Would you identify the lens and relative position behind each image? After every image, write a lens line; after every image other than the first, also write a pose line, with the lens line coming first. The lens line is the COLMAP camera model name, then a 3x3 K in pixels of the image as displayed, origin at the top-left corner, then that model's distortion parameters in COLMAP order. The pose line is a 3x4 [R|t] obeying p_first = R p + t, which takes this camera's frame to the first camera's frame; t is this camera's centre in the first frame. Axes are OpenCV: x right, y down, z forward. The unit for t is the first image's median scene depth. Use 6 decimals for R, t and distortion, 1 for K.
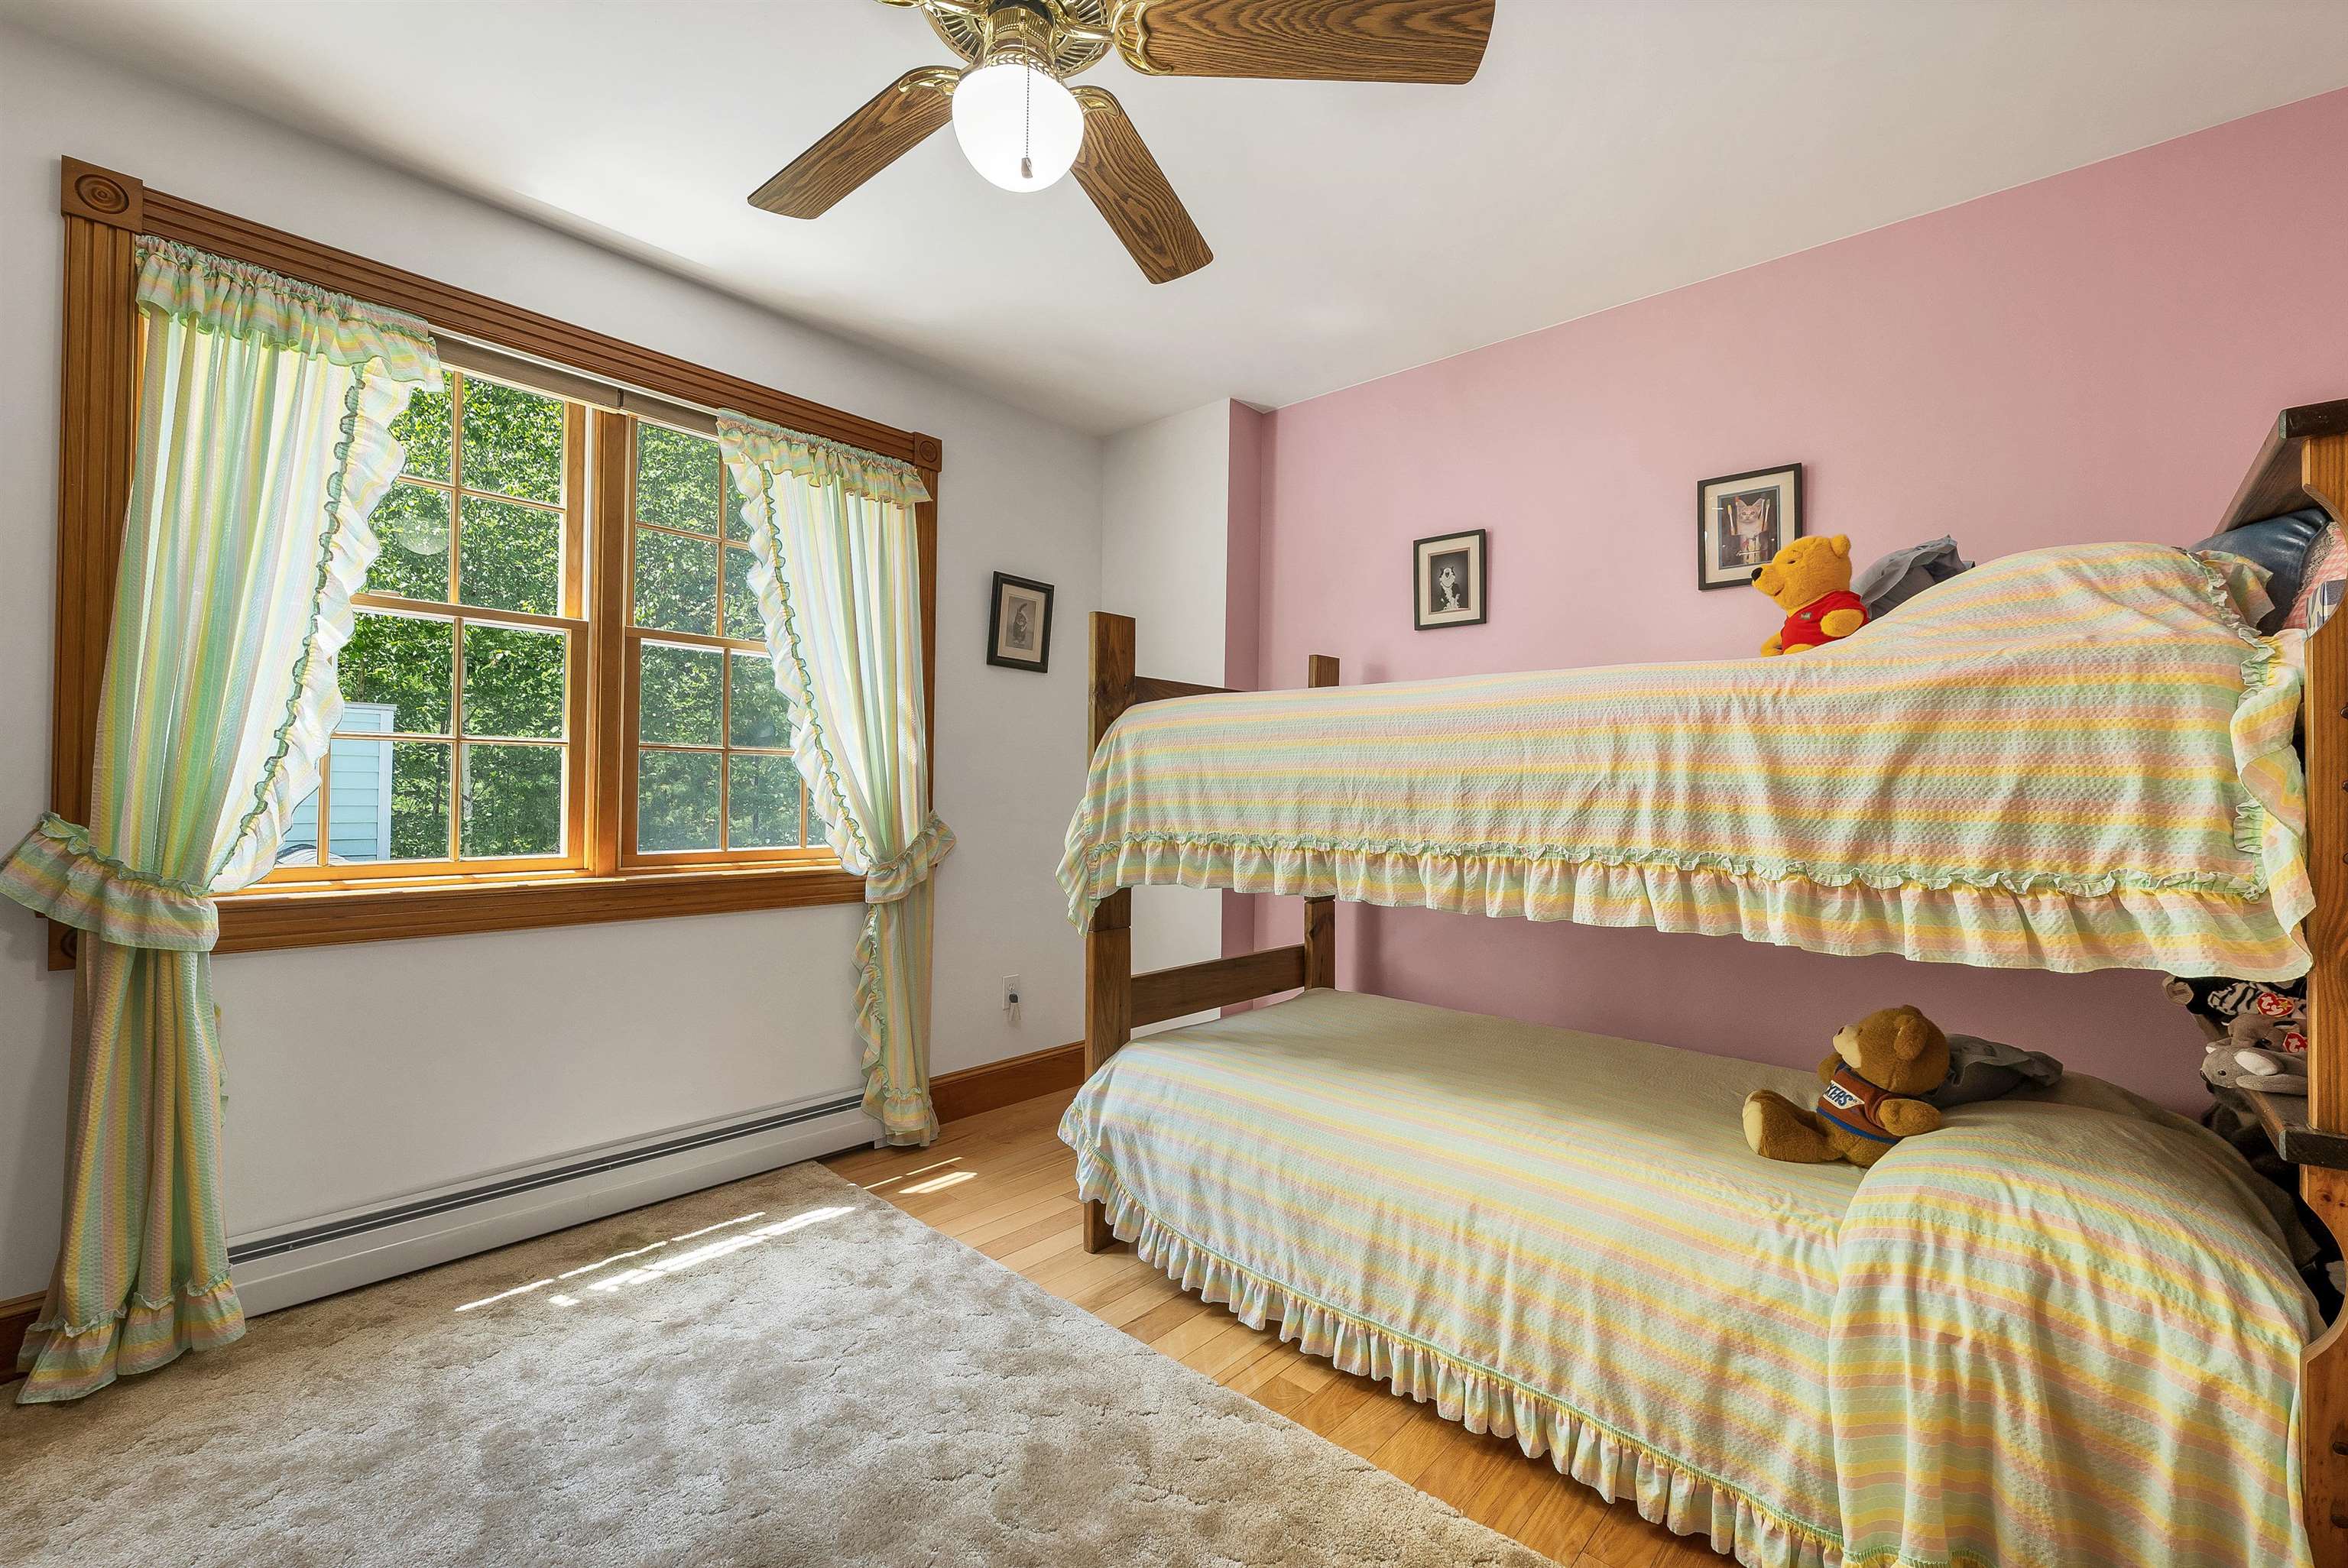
lens RADIAL K [[988.3, 0, 1143.9], [0, 988.3, 779.5], [0, 0, 1]] dist [0.003277, 0.000377]
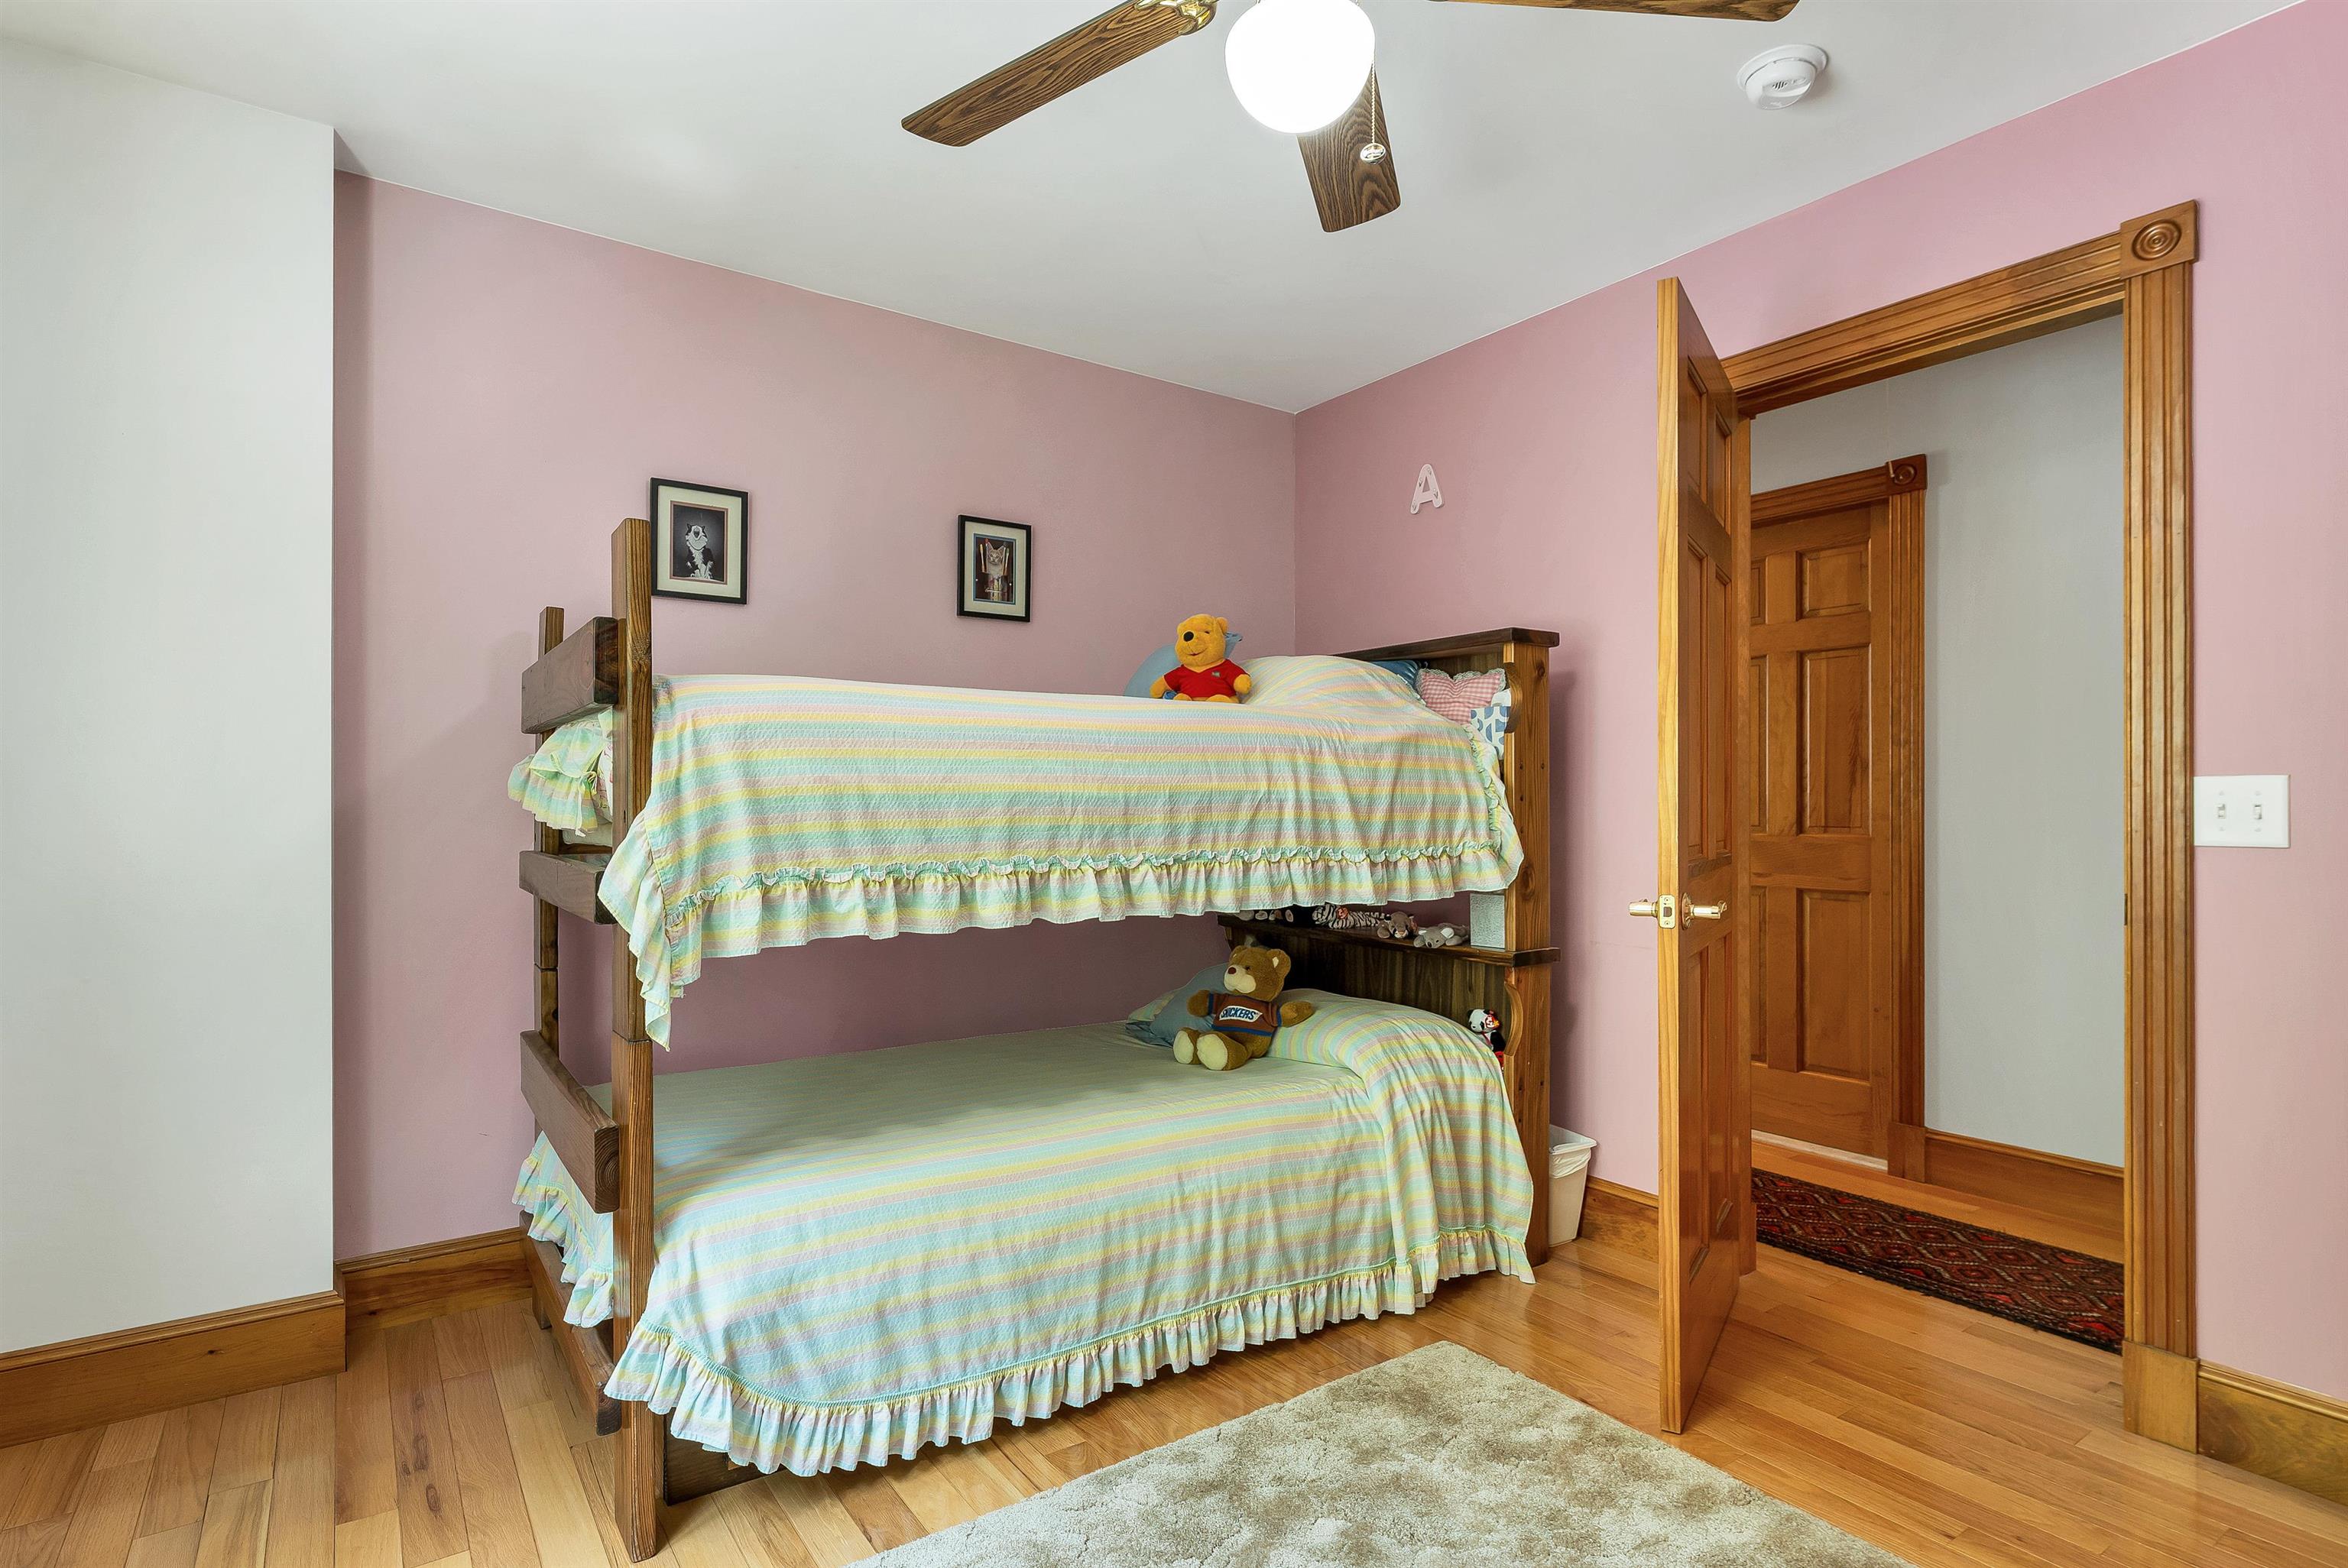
lens RADIAL K [[1187.5, 0, 1211.5], [0, 1187.5, 800.2], [0, 0, 1]] dist [-0.002044, -0.000178]
pose [[0.194592, -0.009739, 0.980836, -0.945636], [-0.007158, 0.999910, 0.011348, -0.009760], [-0.980858, -0.009229, 0.194505, 0.684901]]
